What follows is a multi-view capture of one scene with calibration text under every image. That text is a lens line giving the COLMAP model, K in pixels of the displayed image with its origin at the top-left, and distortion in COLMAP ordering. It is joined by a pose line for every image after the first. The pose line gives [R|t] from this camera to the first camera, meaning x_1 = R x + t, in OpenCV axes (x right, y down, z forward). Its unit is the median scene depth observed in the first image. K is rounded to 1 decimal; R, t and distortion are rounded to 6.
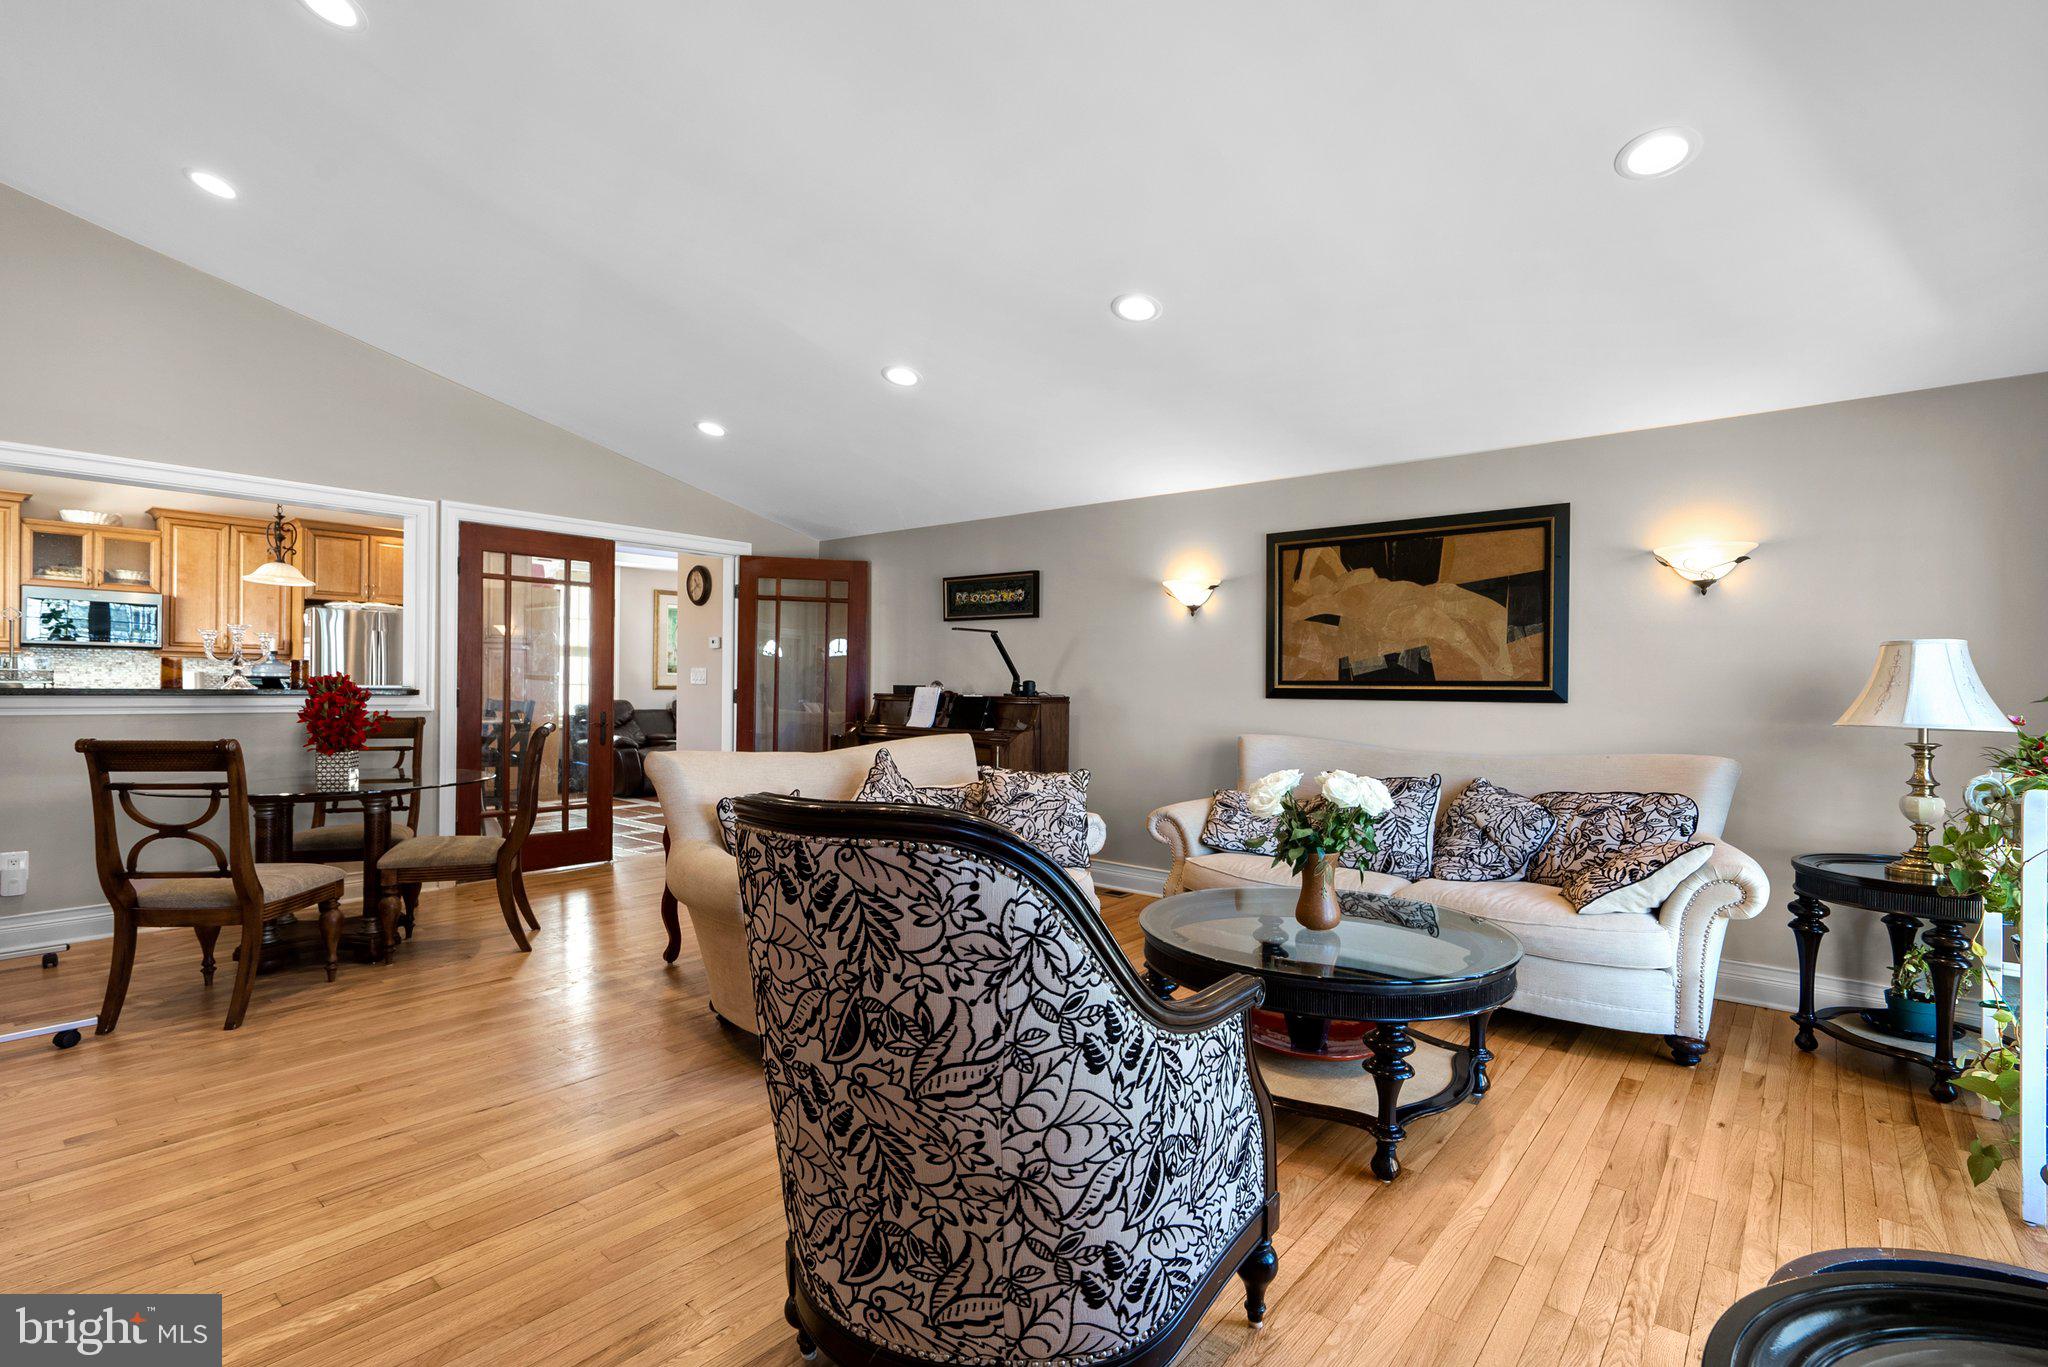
lens RADIAL K [[945.8, 0, 995.2], [0, 945.8, 689.7], [0, 0, 1]] dist [-0.006997, 0.002601]
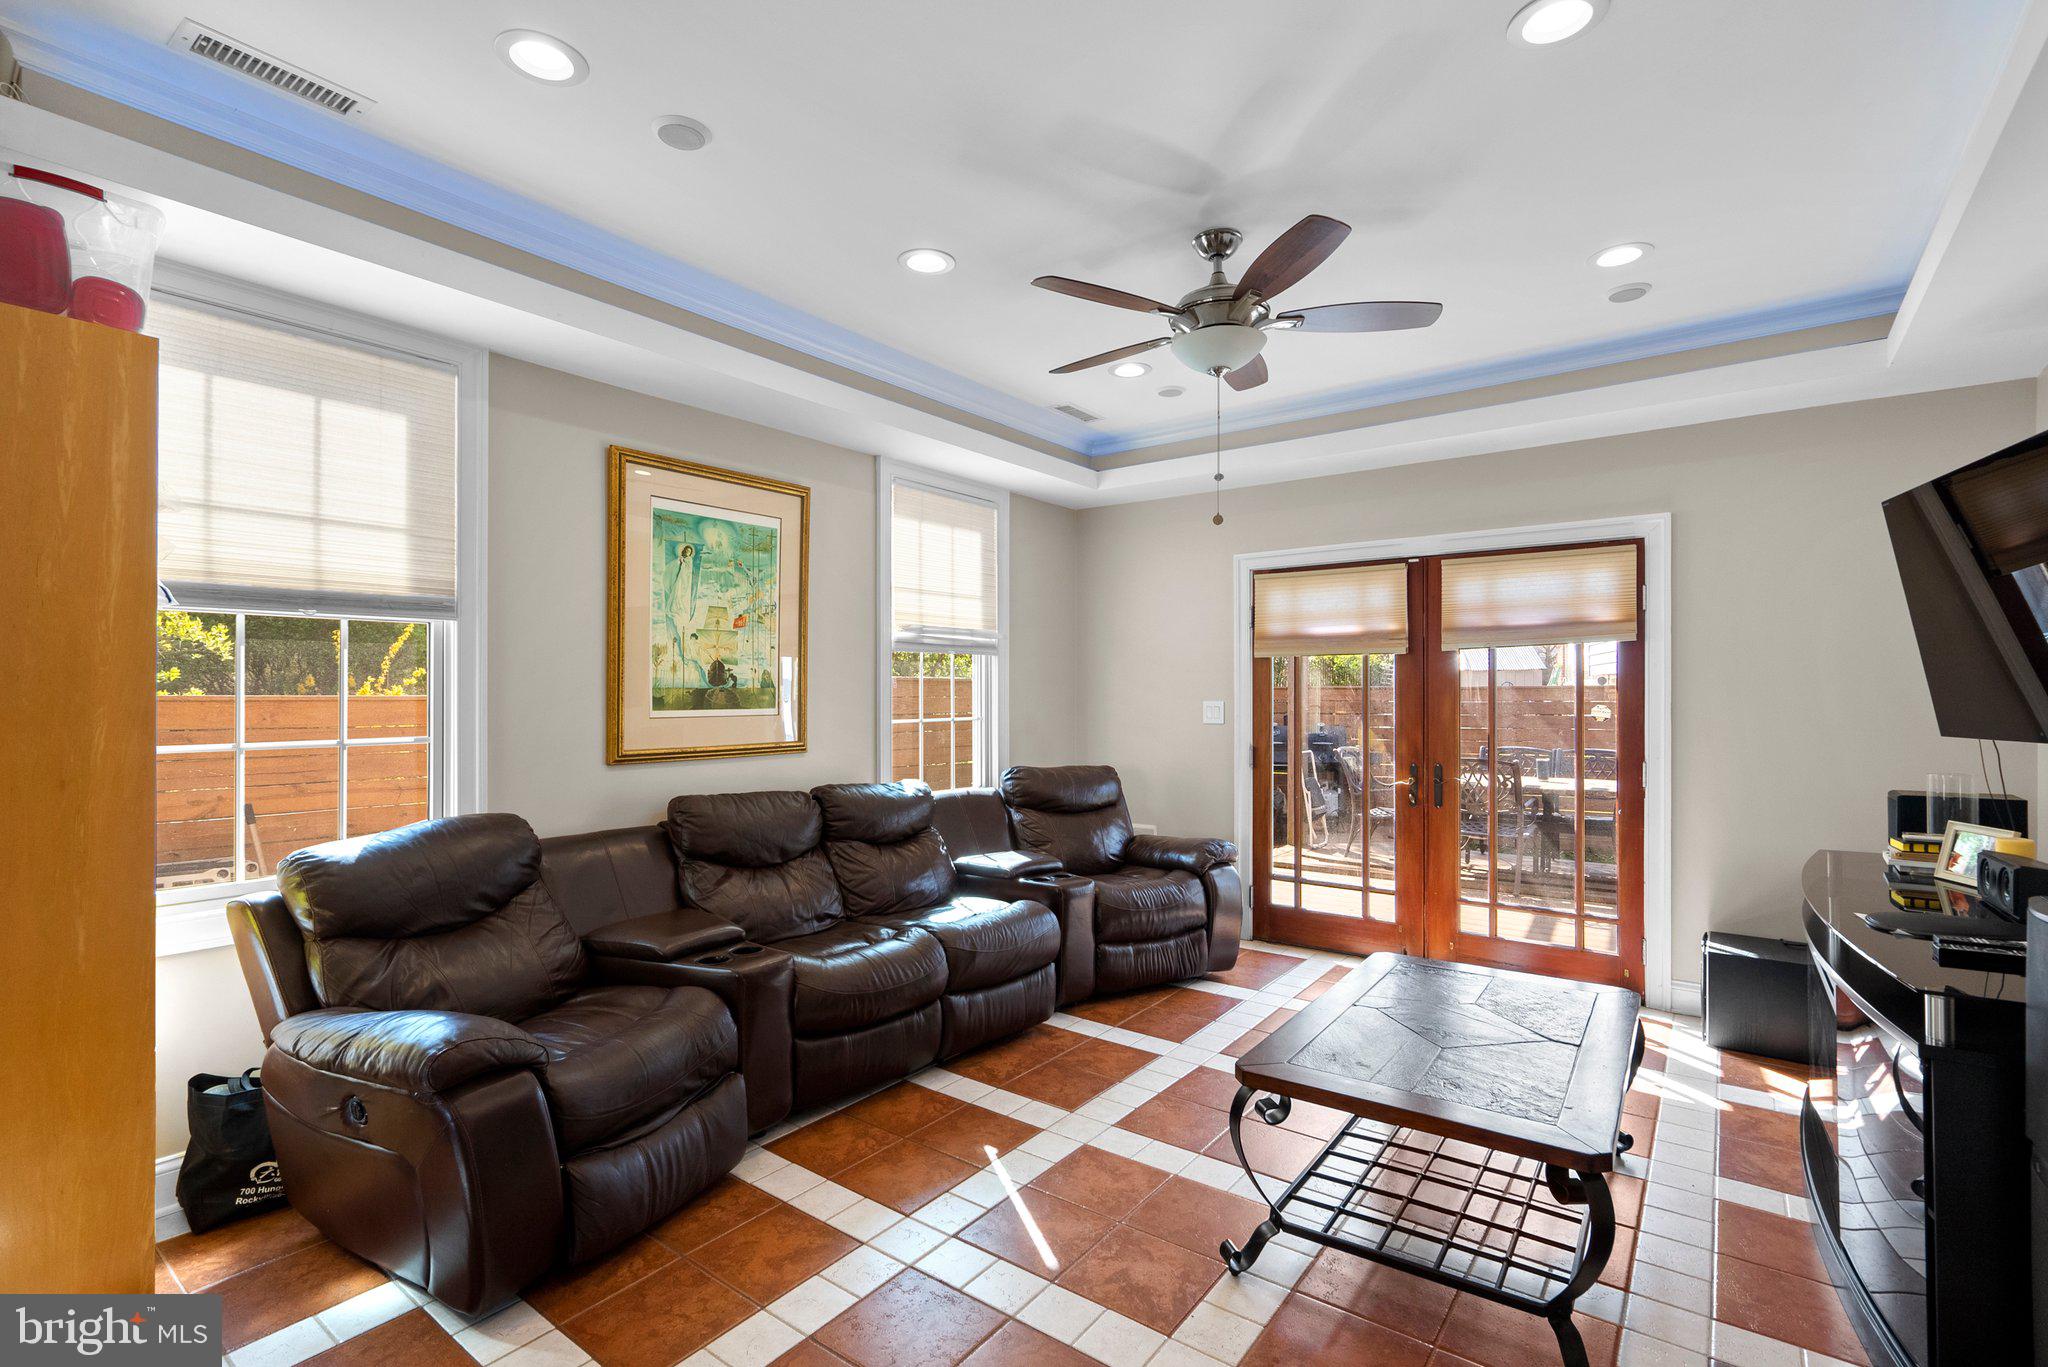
lens RADIAL K [[945.8, 0, 1018.3], [0, 945.8, 689.5], [0, 0, 1]] dist [-0.006997, 0.002601]
pose [[0.997863, -0.013641, 0.063901, -0.345585], [0.014410, 0.999829, -0.011591, -0.027845], [-0.063732, 0.012487, 0.997889, 0.957845]]
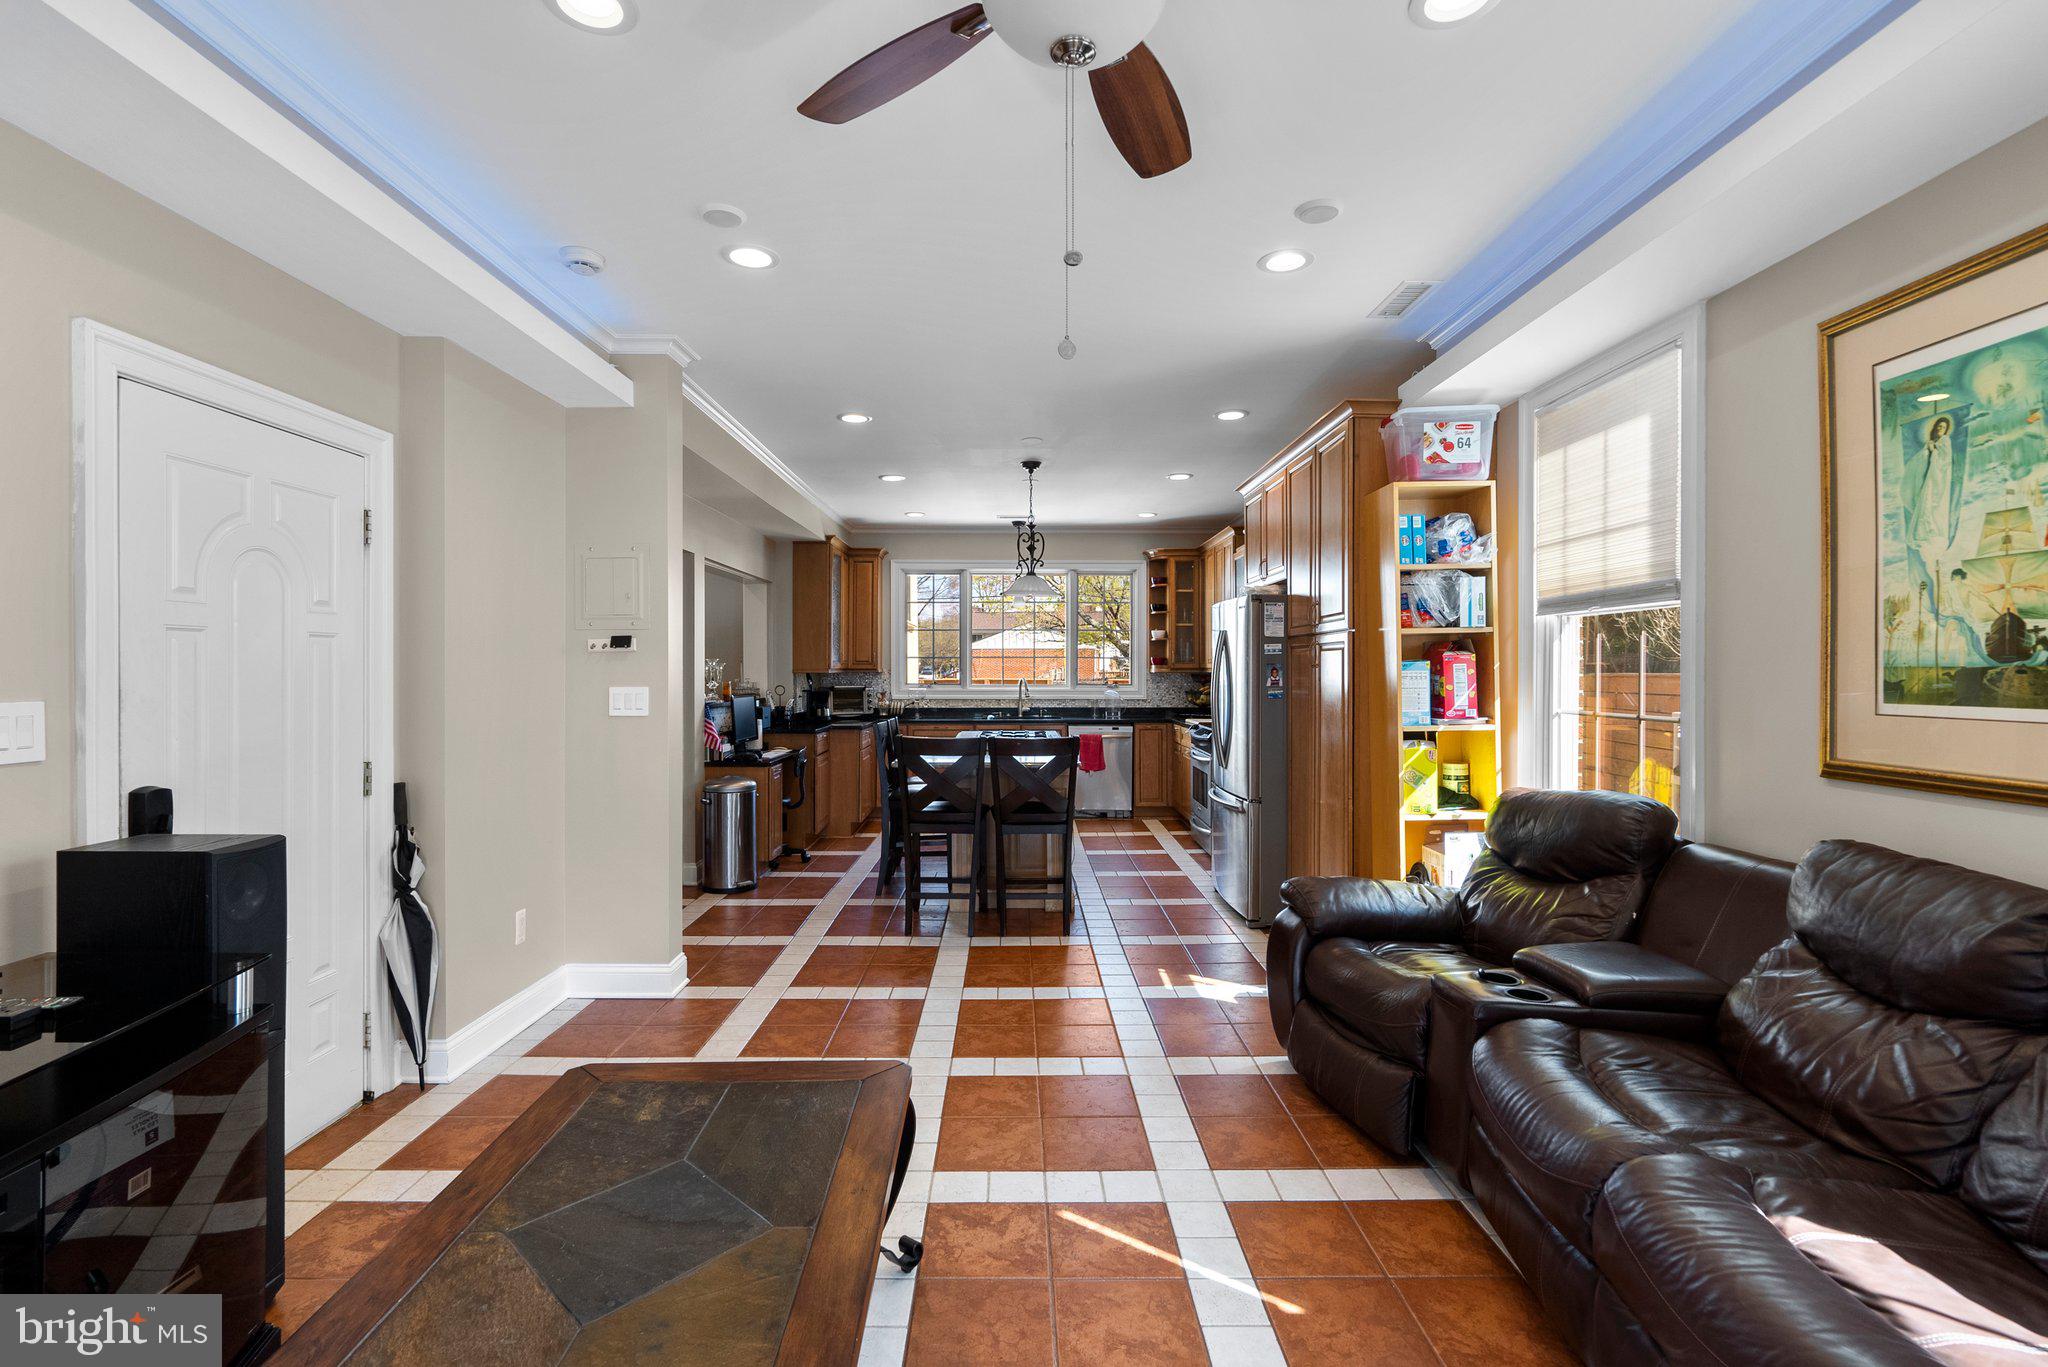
lens RADIAL K [[945.8, 0, 1021.7], [0, 945.8, 678.1], [0, 0, 1]] dist [-0.006997, 0.002601]
pose [[-0.753223, -0.008649, -0.657708, -0.105666], [-0.016577, 0.999846, 0.005836, -0.030430], [0.657556, 0.015299, -0.753250, 1.467854]]
